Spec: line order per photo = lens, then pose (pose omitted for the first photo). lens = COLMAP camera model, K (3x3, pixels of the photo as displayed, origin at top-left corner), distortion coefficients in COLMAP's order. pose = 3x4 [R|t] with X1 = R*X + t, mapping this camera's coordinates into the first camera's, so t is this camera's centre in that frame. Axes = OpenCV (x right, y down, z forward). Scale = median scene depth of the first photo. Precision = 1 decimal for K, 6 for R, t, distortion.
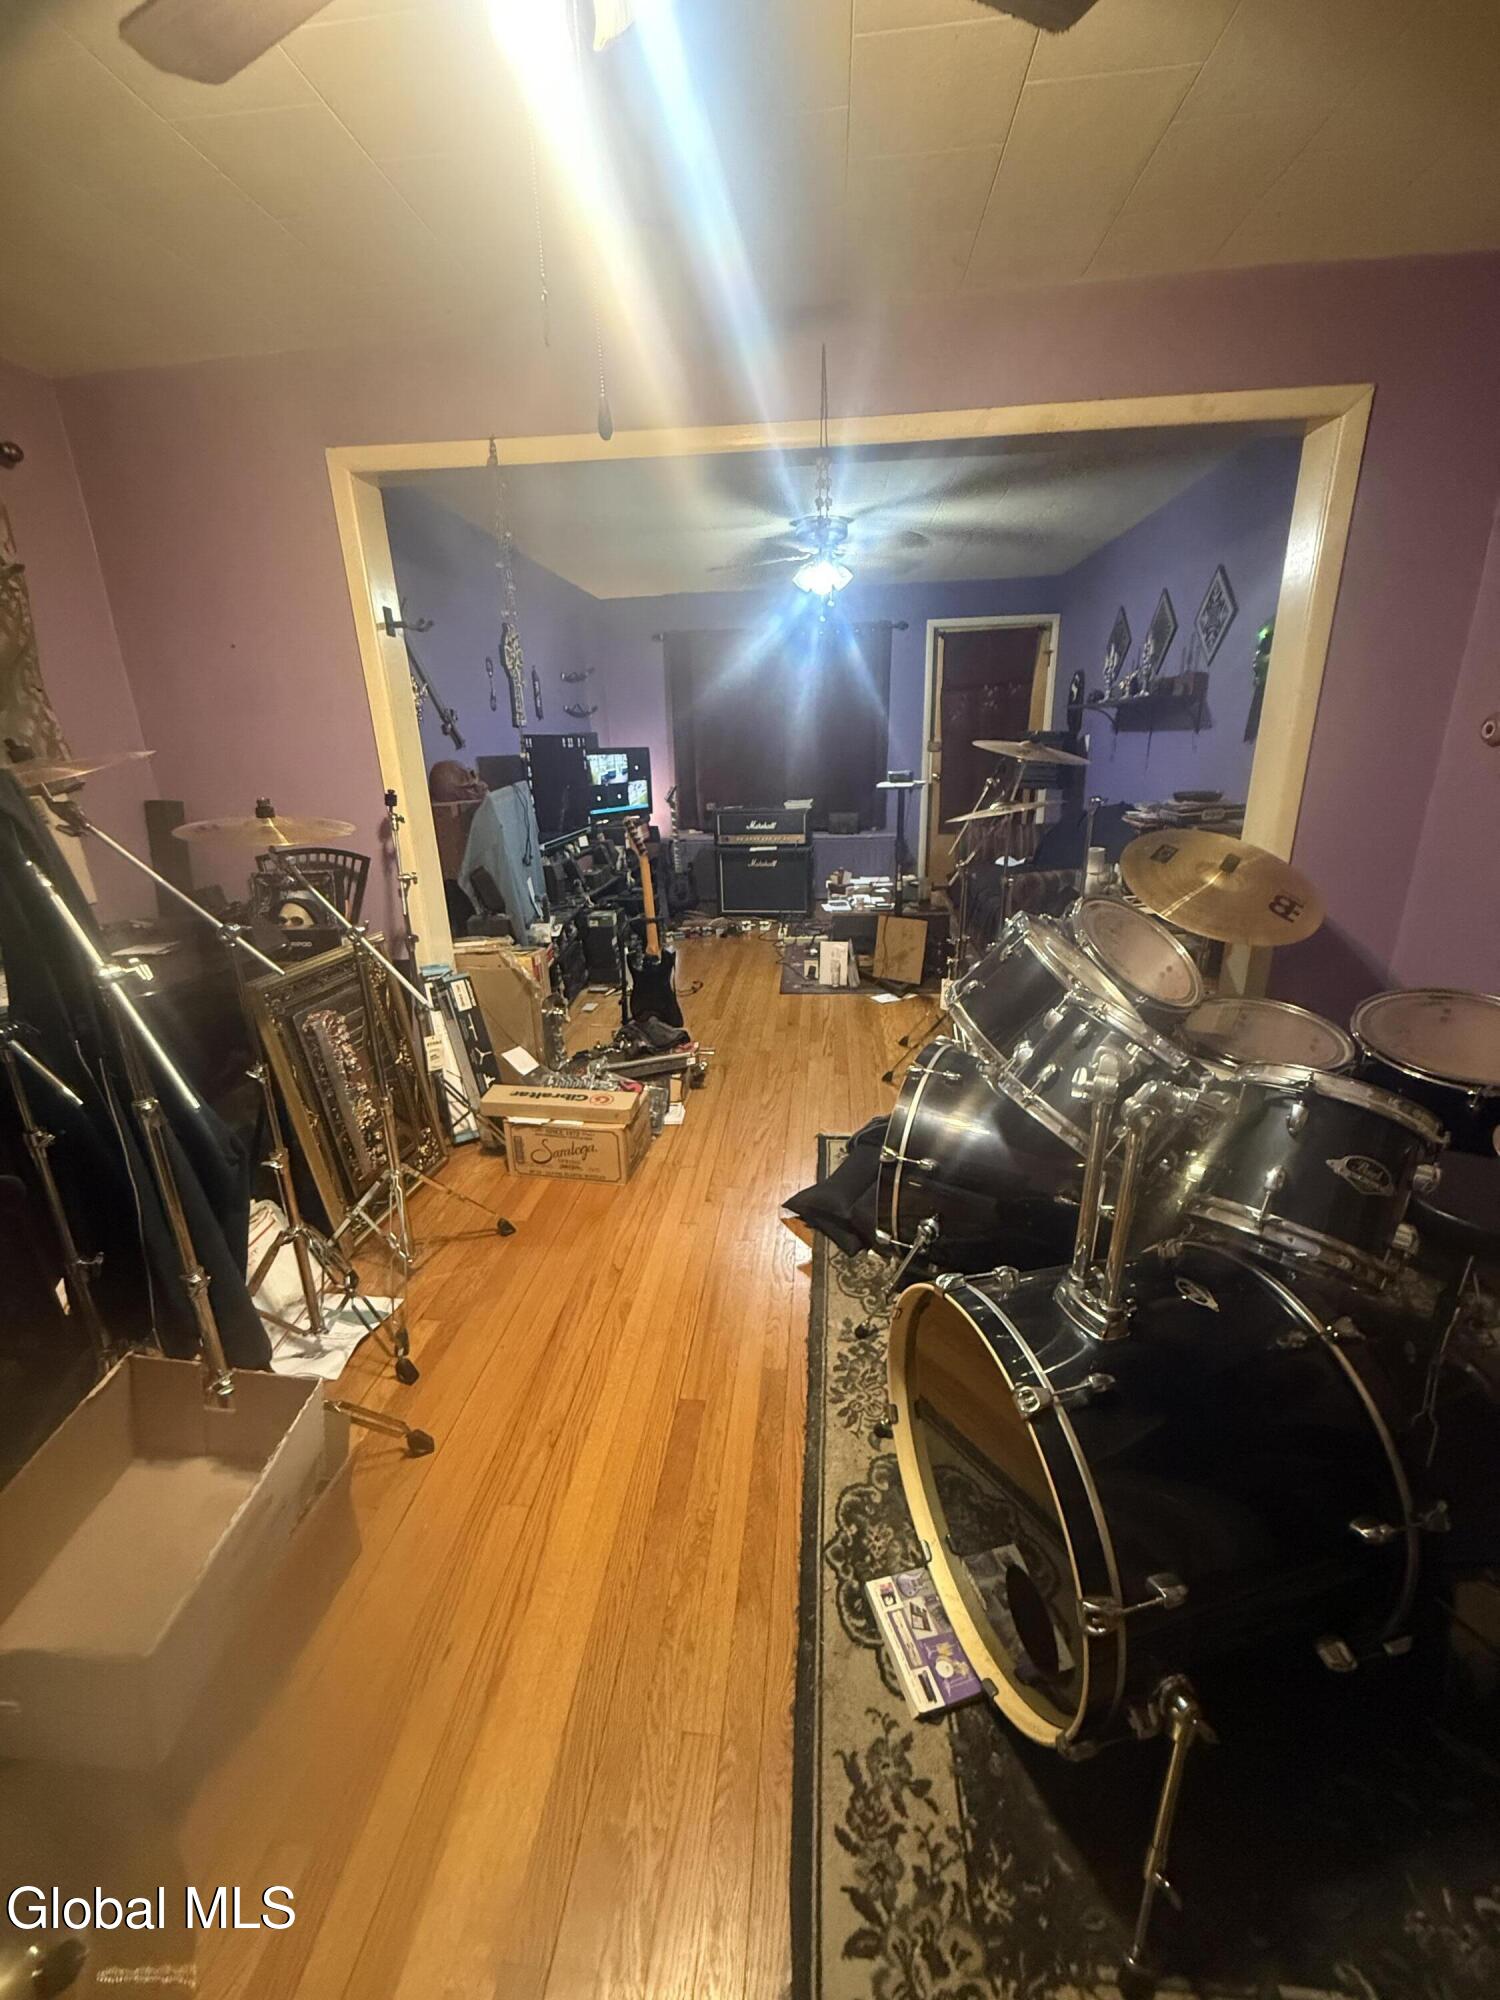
lens RADIAL K [[797.2, 0, 748.6], [0, 797.2, 998.8], [0, 0, 1]] dist [0.001811, -0.000794]
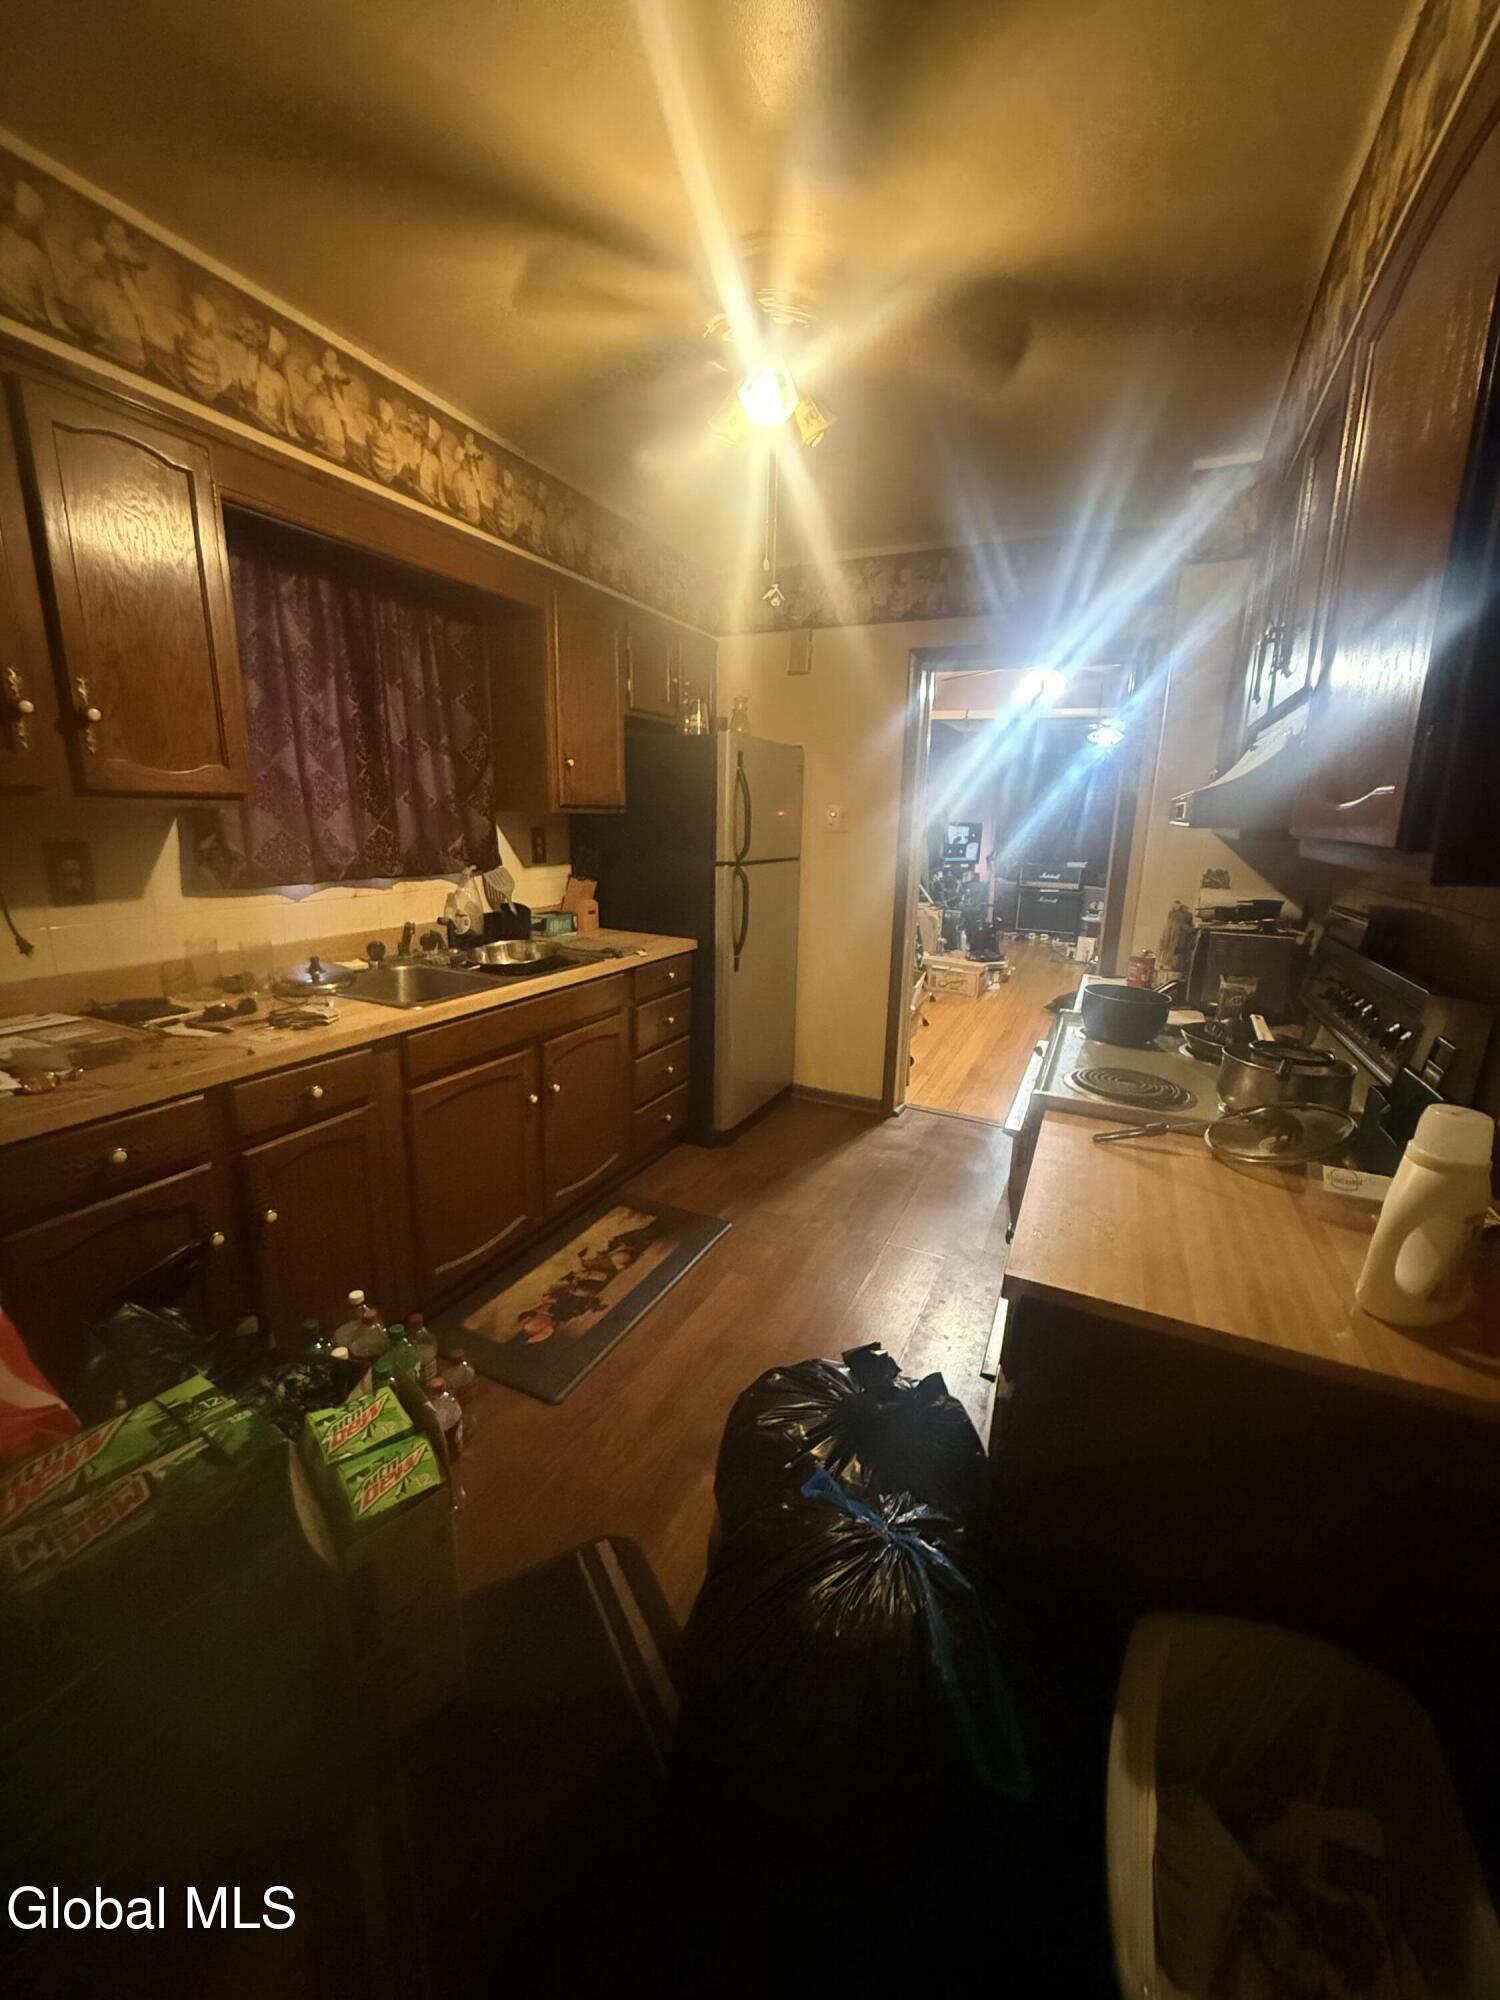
lens RADIAL K [[797.2, 0, 749.8], [0, 797.2, 999.7], [0, 0, 1]] dist [0.001811, -0.000794]
pose [[0.941545, 0.125727, -0.312549, -0.021786], [-0.151796, 0.986563, -0.060423, 0.239632], [0.300752, 0.104335, 0.947978, -0.742954]]
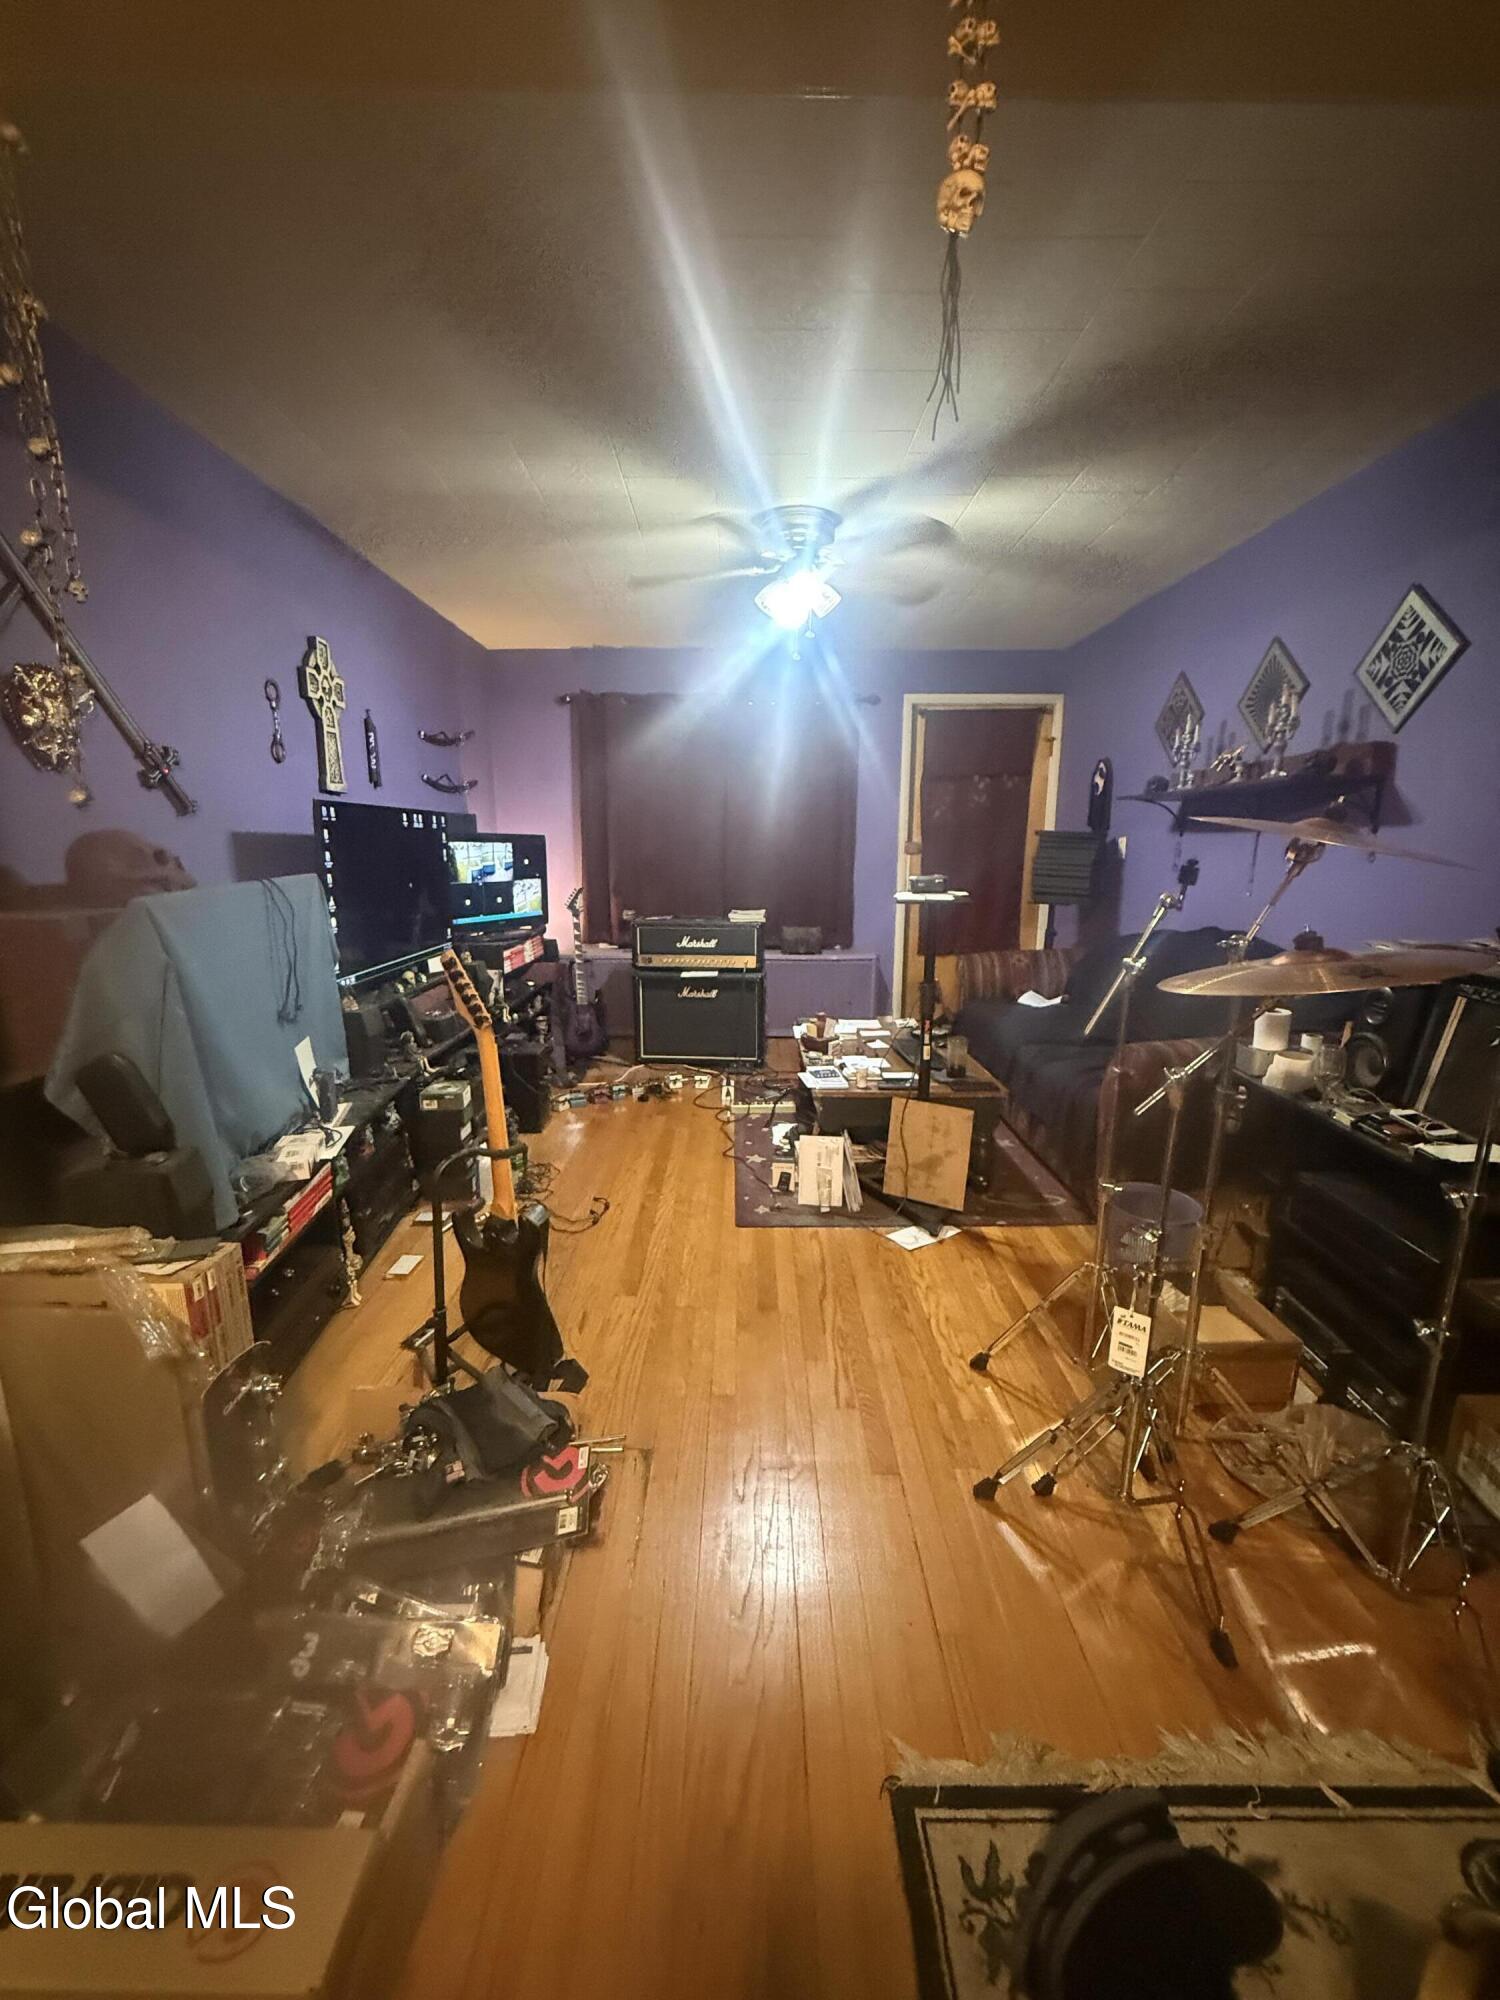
lens RADIAL K [[797.2, 0, 750.5], [0, 797.2, 1002.1], [0, 0, 1]] dist [0.001811, -0.000794]
pose [[0.994482, 0.011159, 0.104311, -0.012963], [0.001409, 0.992816, -0.119642, -0.085926], [-0.104897, 0.119129, 0.987322, 0.313499]]
